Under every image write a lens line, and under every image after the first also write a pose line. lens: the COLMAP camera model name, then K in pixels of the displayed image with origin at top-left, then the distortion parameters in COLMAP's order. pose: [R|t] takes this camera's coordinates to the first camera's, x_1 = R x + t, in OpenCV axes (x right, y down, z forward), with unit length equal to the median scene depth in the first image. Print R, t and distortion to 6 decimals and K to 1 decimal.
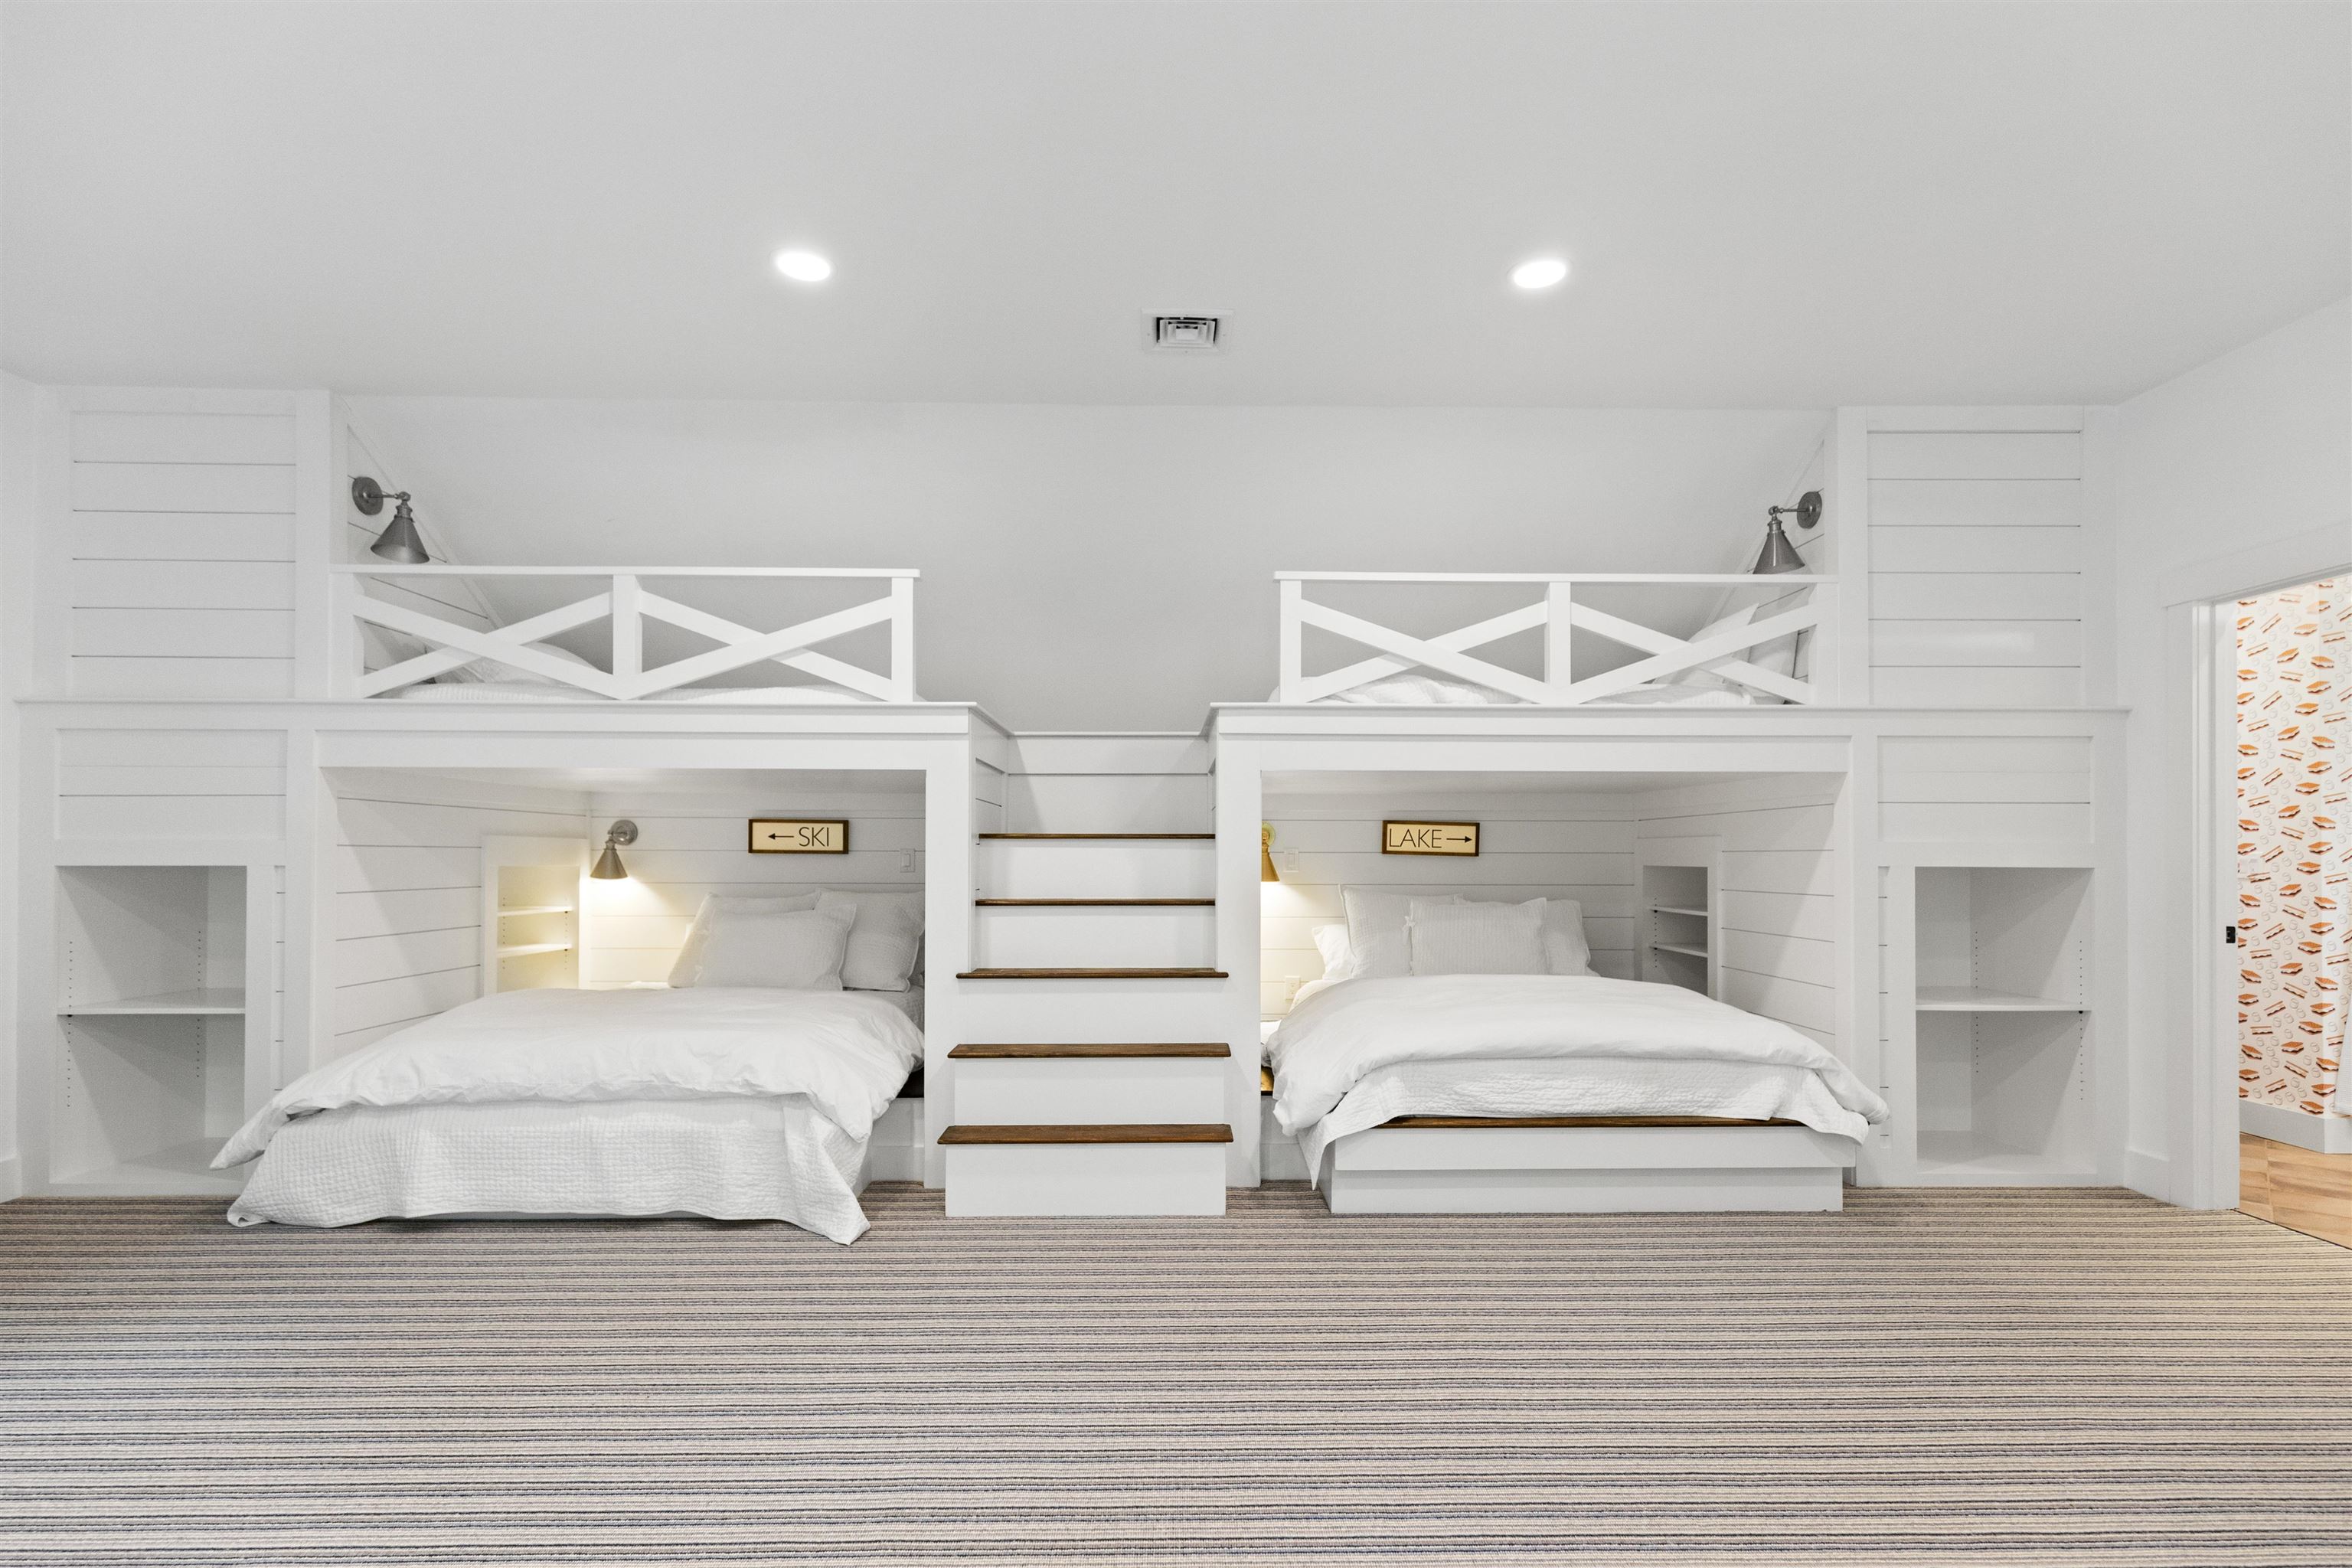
lens RADIAL K [[1111.7, 0, 1173.3], [0, 1111.7, 850.5], [0, 0, 1]] dist [0.004119, -0.000414]
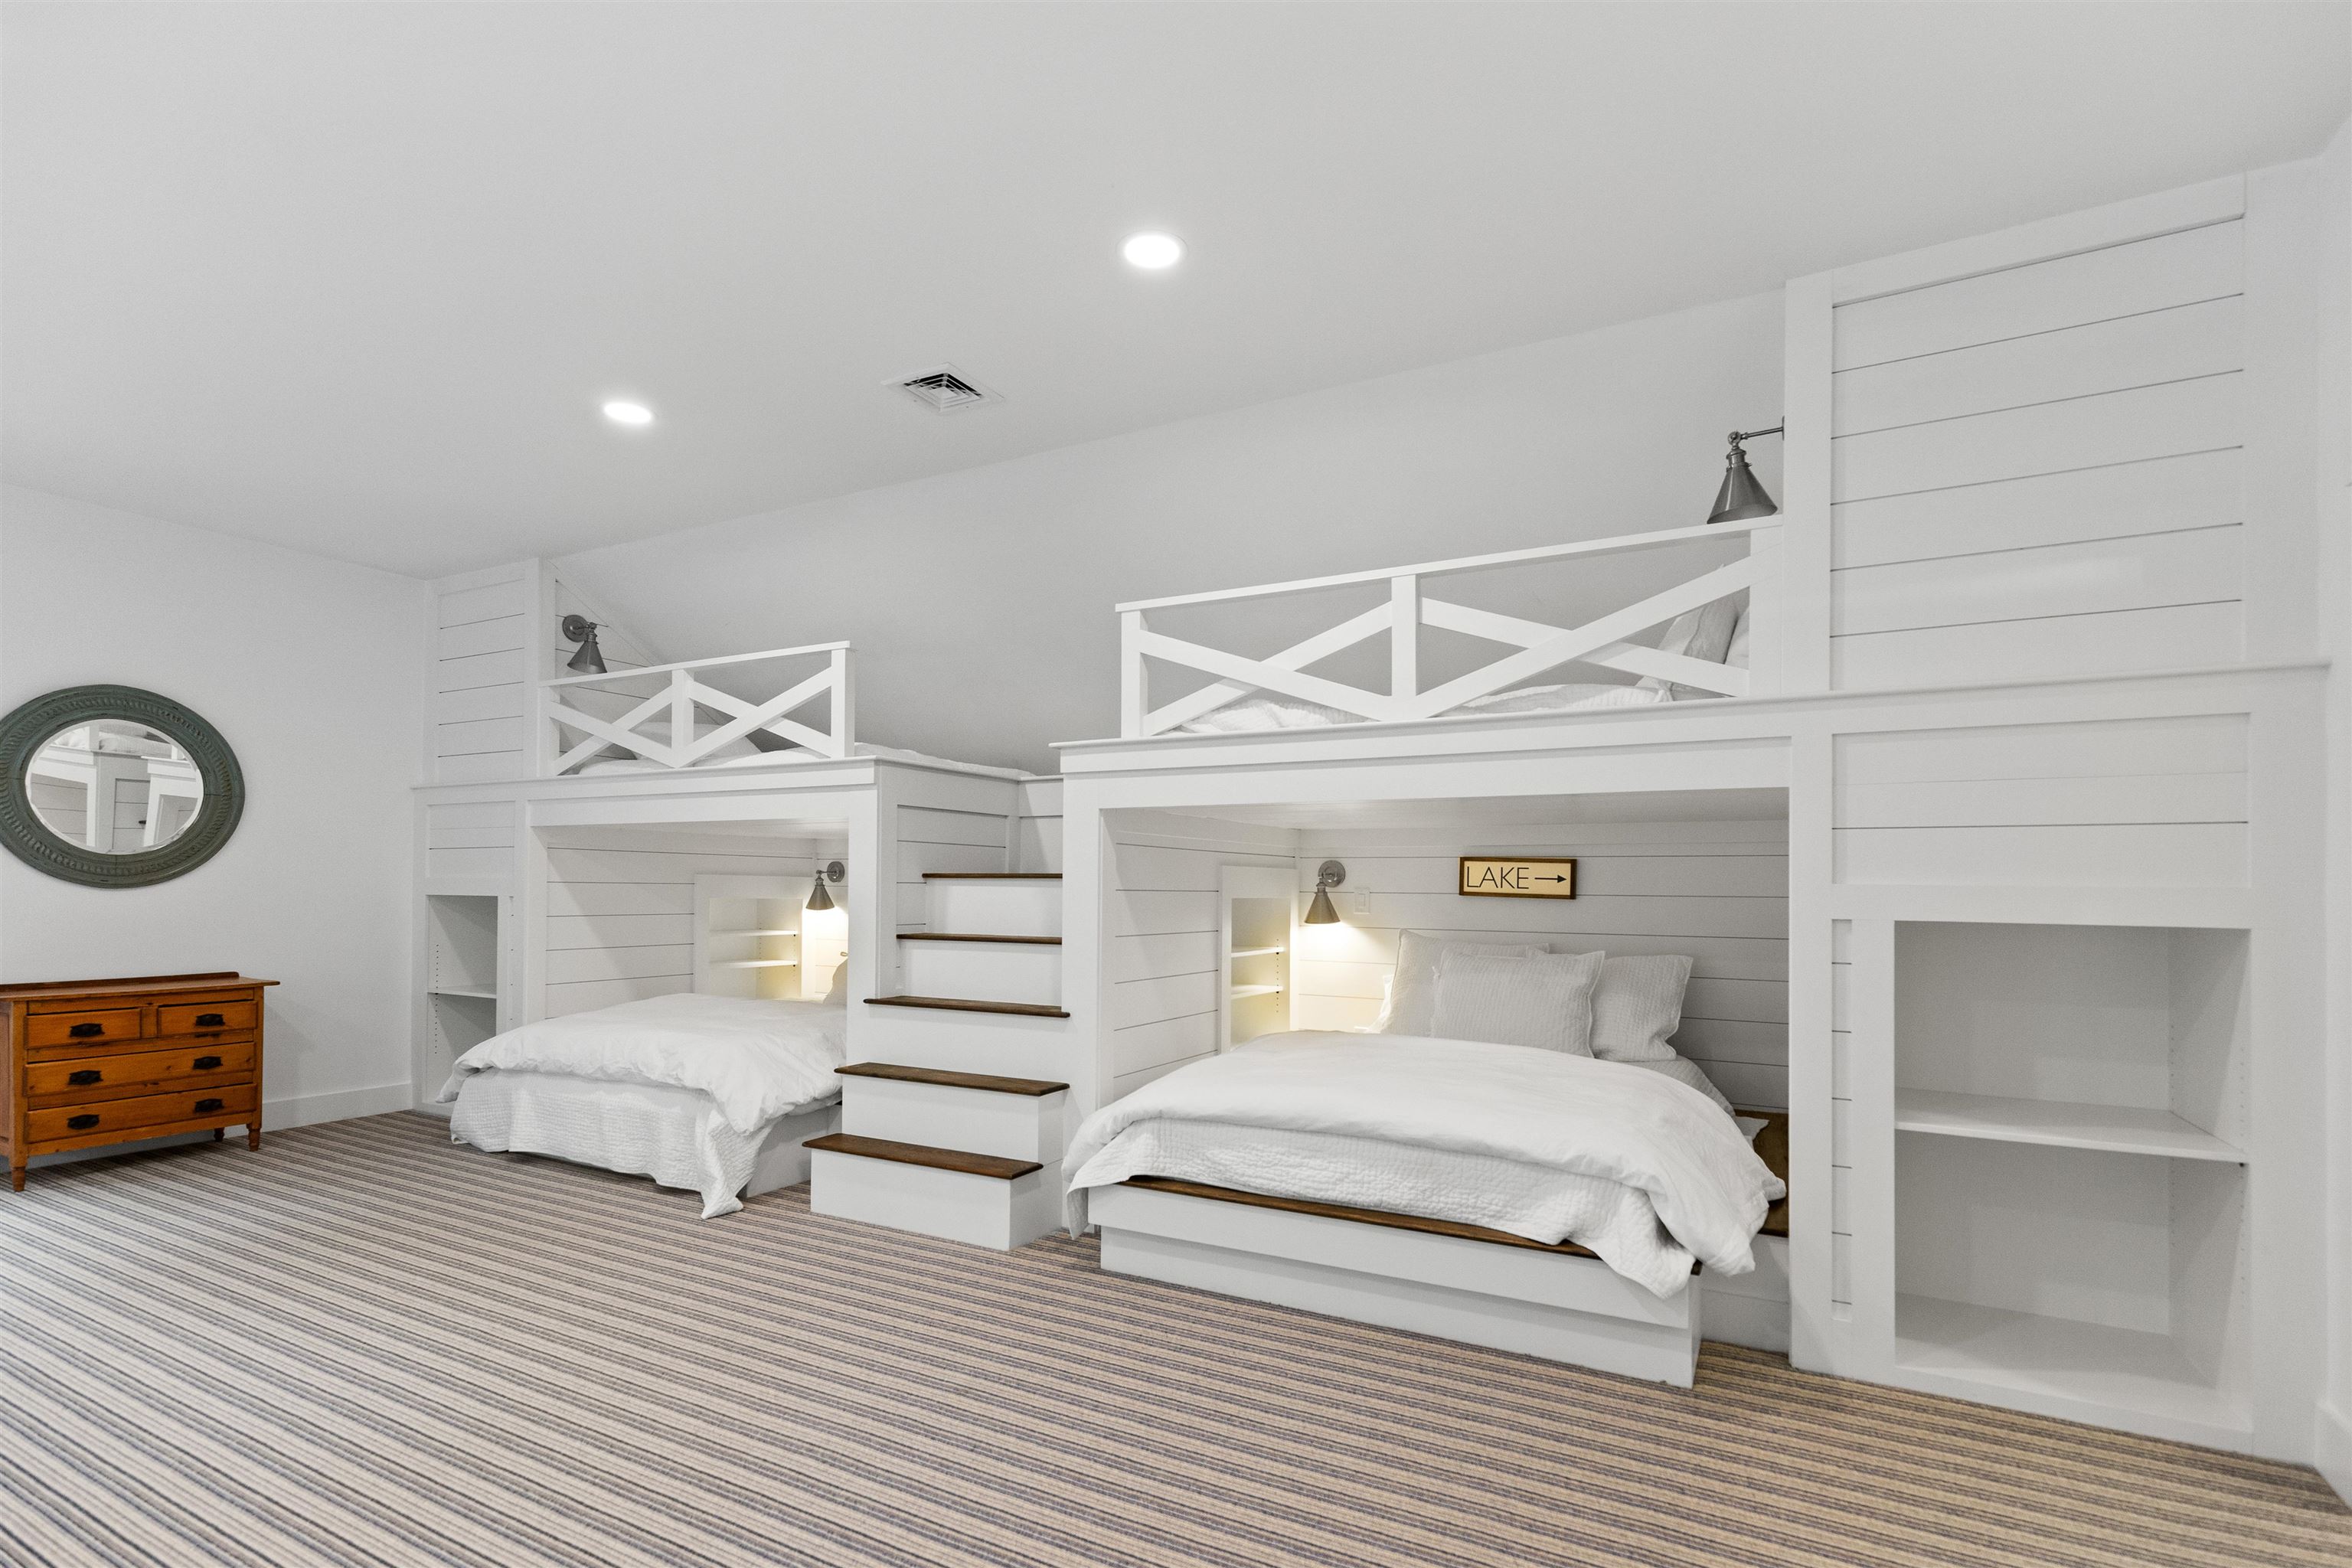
lens RADIAL K [[1115.6, 0, 1176.6], [0, 1115.6, 883.8], [0, 0, 1]] dist [0.004855, 0.000618]
pose [[0.867608, 0.004095, -0.497232, 0.625799], [-0.005818, 0.999981, -0.001915, -0.004350], [0.497214, 0.004554, 0.867616, 0.178961]]
